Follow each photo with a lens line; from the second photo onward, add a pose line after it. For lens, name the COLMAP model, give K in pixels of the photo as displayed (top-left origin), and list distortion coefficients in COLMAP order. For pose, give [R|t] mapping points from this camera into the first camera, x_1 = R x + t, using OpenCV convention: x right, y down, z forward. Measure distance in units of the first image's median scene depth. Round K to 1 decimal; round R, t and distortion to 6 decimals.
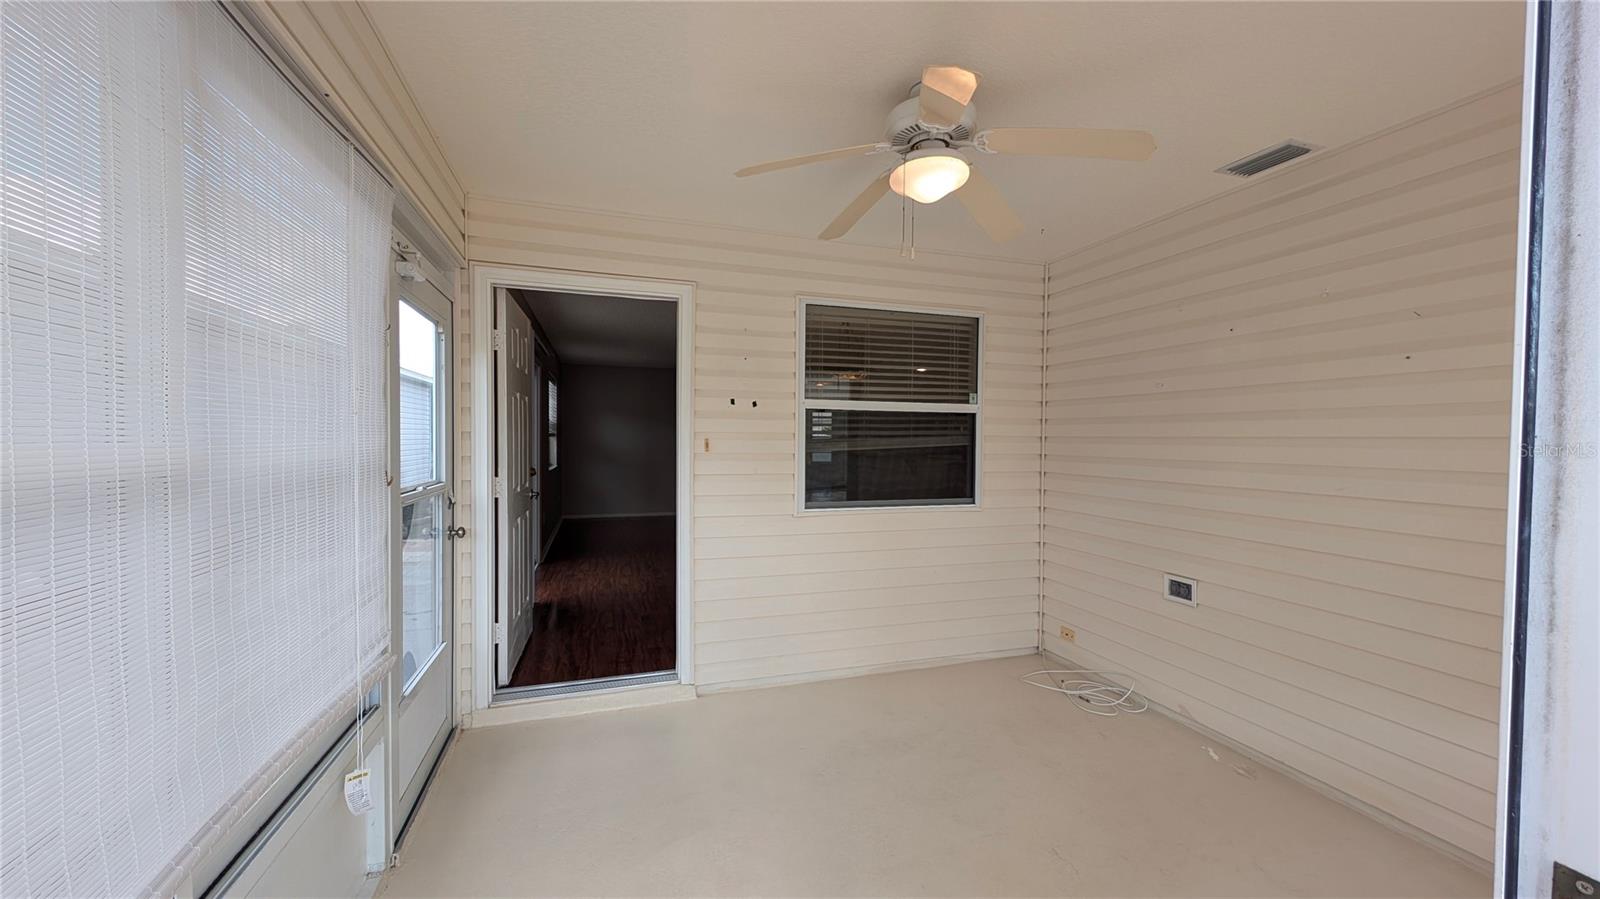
lens RADIAL K [[572.4, 0, 795.2], [0, 572.4, 450.8], [0, 0, 1]] dist [-0.000236, -0.000362]
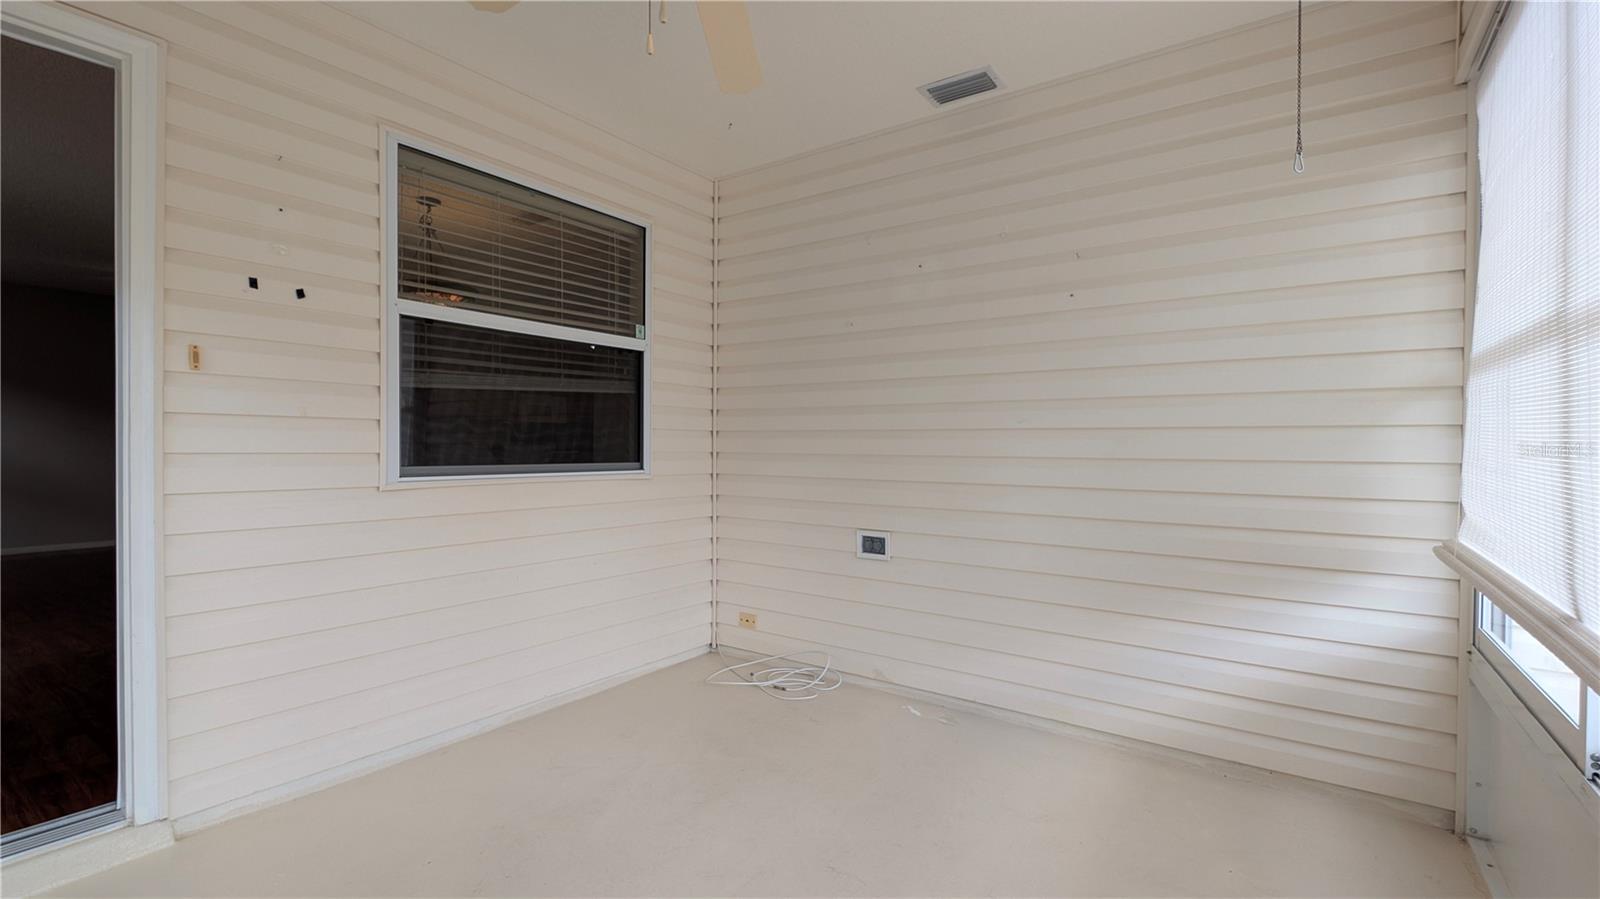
lens RADIAL K [[696.8, 0, 800.6], [0, 696.8, 444.1], [0, 0, 1]] dist [0.018176, -0.016200]
pose [[0.810238, -0.010757, 0.586003, -0.070967], [0.009151, 0.999942, 0.005702, 0.062258], [-0.586030, 0.000742, 0.810289, 0.134343]]
